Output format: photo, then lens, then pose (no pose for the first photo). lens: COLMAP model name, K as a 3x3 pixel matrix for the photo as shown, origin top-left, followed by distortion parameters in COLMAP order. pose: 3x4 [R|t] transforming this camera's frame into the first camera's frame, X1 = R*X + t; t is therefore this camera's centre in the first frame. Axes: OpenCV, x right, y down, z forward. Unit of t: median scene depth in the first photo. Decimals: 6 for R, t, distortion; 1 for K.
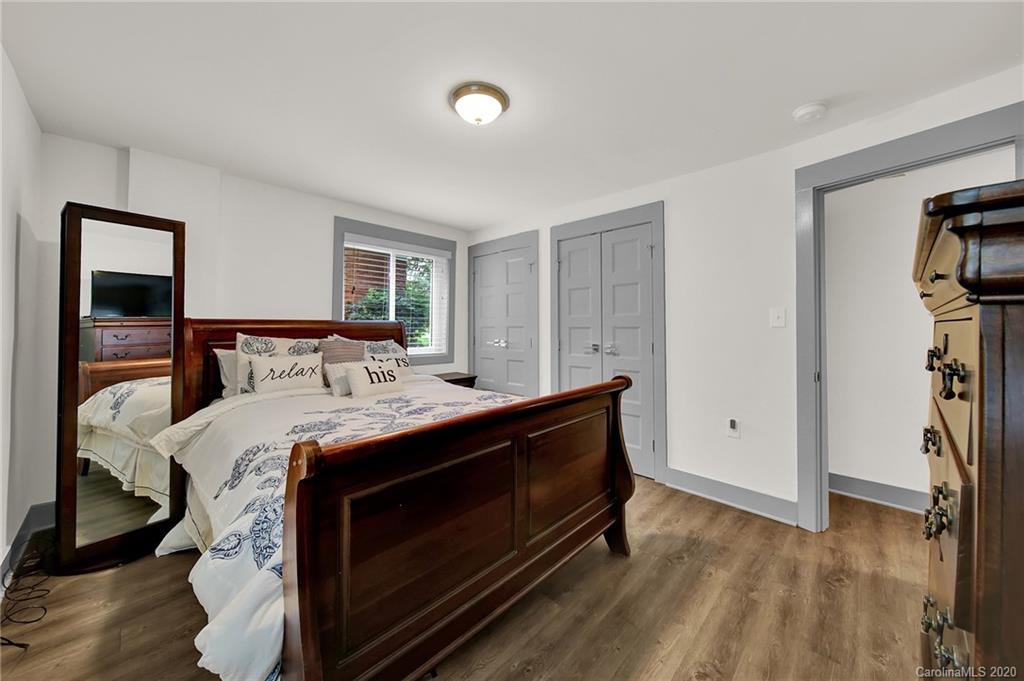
lens RADIAL K [[362.7, 0, 513.4], [0, 362.7, 320.6], [0, 0, 1]] dist [-0.001155, -0.000079]
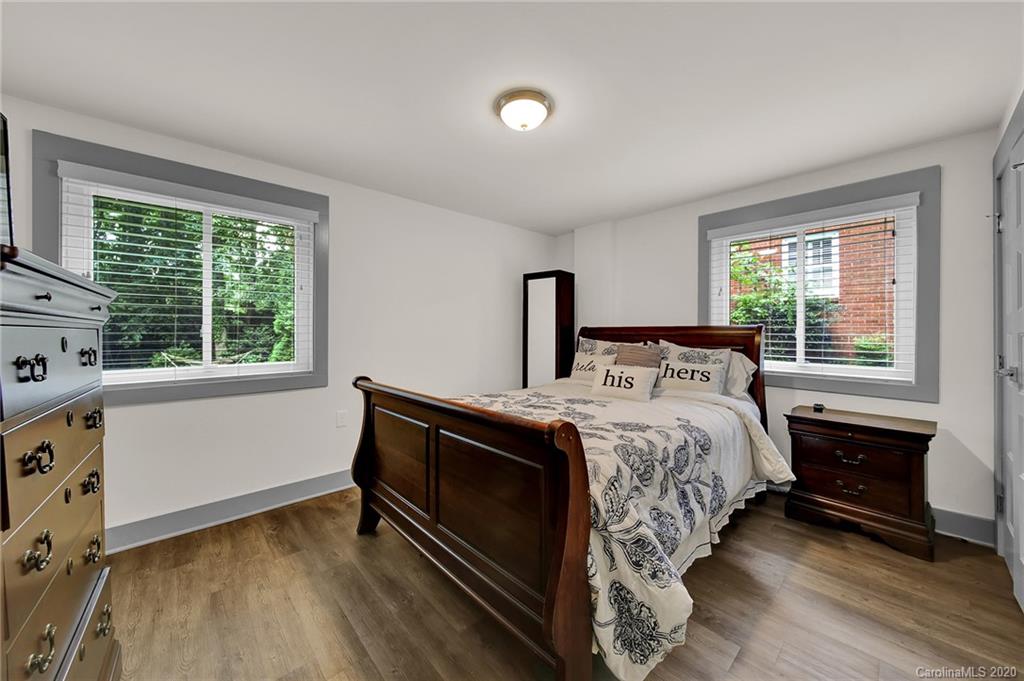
lens RADIAL K [[363.9, 0, 509.6], [0, 363.9, 331.4], [0, 0, 1]] dist [-0.001026, -0.000015]
pose [[-0.061842, -0.002377, -0.998083, 0.893785], [0.015715, 0.999871, -0.003355, 0.017087], [0.997962, -0.015892, -0.061796, 1.006304]]
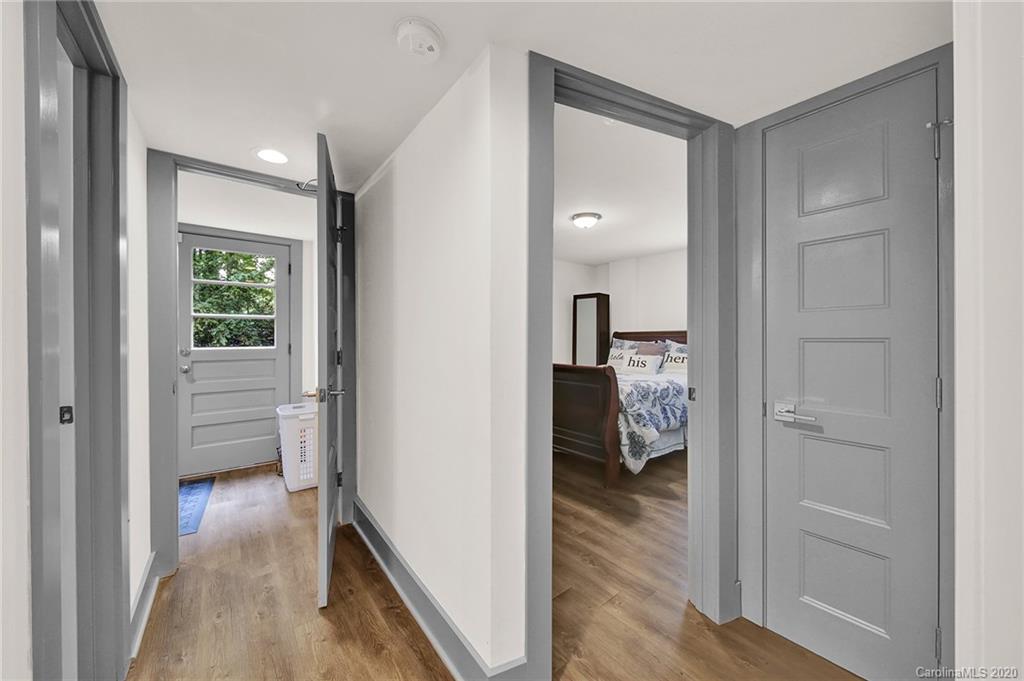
lens RADIAL K [[365.2, 0, 512.6], [0, 365.2, 339.4], [0, 0, 1]] dist [-0.002868, -0.000167]
pose [[-0.132634, 0.000357, -0.991165, 1.877575], [0.012923, 0.999916, -0.001369, 0.047698], [0.991081, -0.012991, -0.132627, 0.858082]]
